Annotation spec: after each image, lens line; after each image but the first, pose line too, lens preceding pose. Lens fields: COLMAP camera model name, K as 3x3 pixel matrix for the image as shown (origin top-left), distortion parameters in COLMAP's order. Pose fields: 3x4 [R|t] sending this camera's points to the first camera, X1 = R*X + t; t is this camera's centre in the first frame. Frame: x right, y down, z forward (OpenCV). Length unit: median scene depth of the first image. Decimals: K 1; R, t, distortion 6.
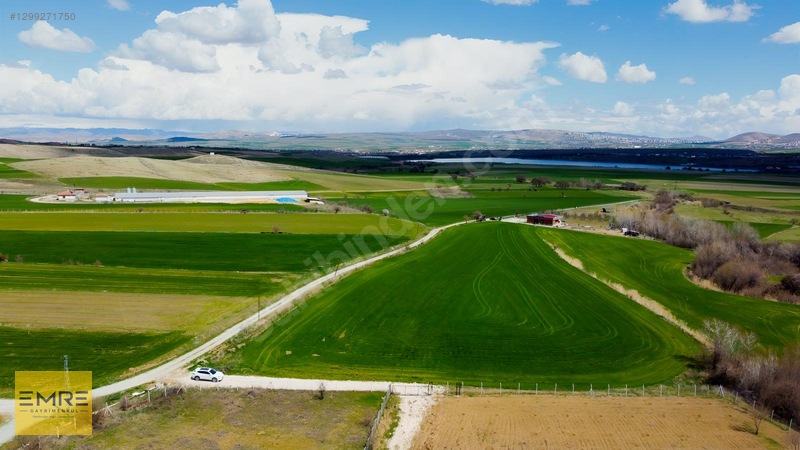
lens RADIAL K [[601.2, 0, 396.5], [0, 601.2, 265.8], [0, 0, 1]] dist [-0.005376, -0.005269]
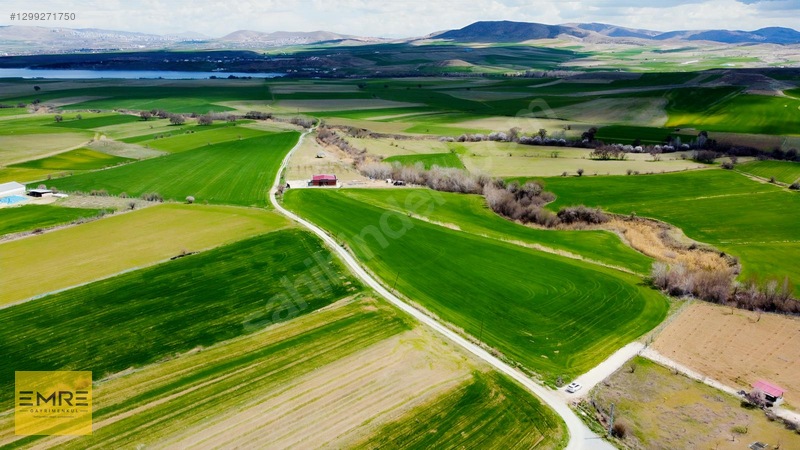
lens RADIAL K [[608.1, 0, 399.4], [0, 608.1, 224.8], [0, 0, 1]] dist [-0.000646, -0.006849]
pose [[0.711297, -0.214063, 0.669503, -0.907832], [0.149177, 0.976773, 0.153819, -0.304895], [-0.686879, -0.009537, 0.726709, 0.096705]]
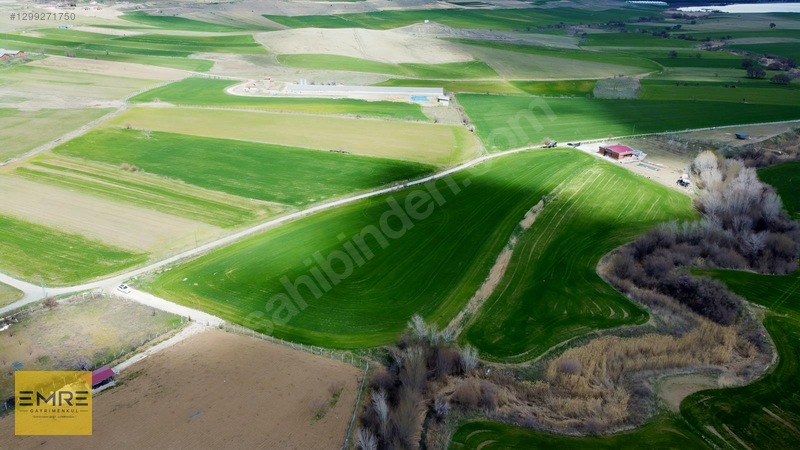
lens RADIAL K [[608.1, 0, 399.4], [0, 608.1, 224.8], [0, 0, 1]] dist [-0.000646, -0.006849]
pose [[0.900384, 0.165775, -0.402277, 0.697791], [-0.085043, 0.973791, 0.210945, -0.285327], [0.426703, -0.155721, 0.890885, -0.185395]]
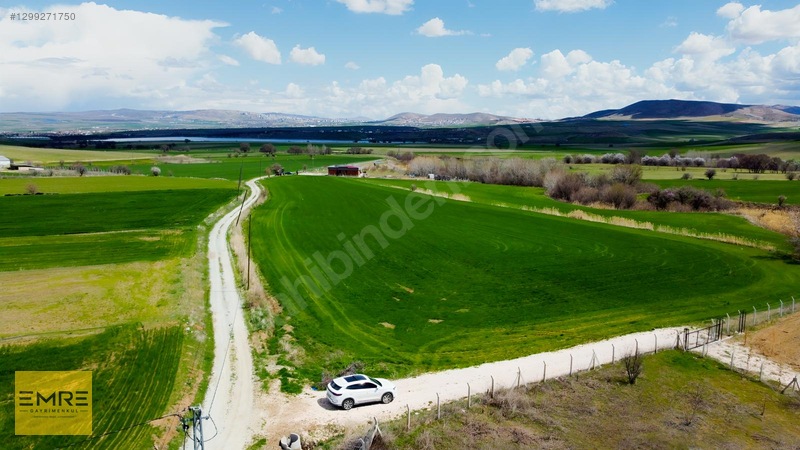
lens RADIAL K [[608.1, 0, 399.4], [0, 608.1, 224.8], [0, 0, 1]] dist [-0.000646, -0.006849]
pose [[0.866742, -0.087486, 0.491025, -0.276754], [0.106036, 0.994312, -0.010013, 0.042150], [-0.487356, 0.060745, 0.871088, 0.347437]]
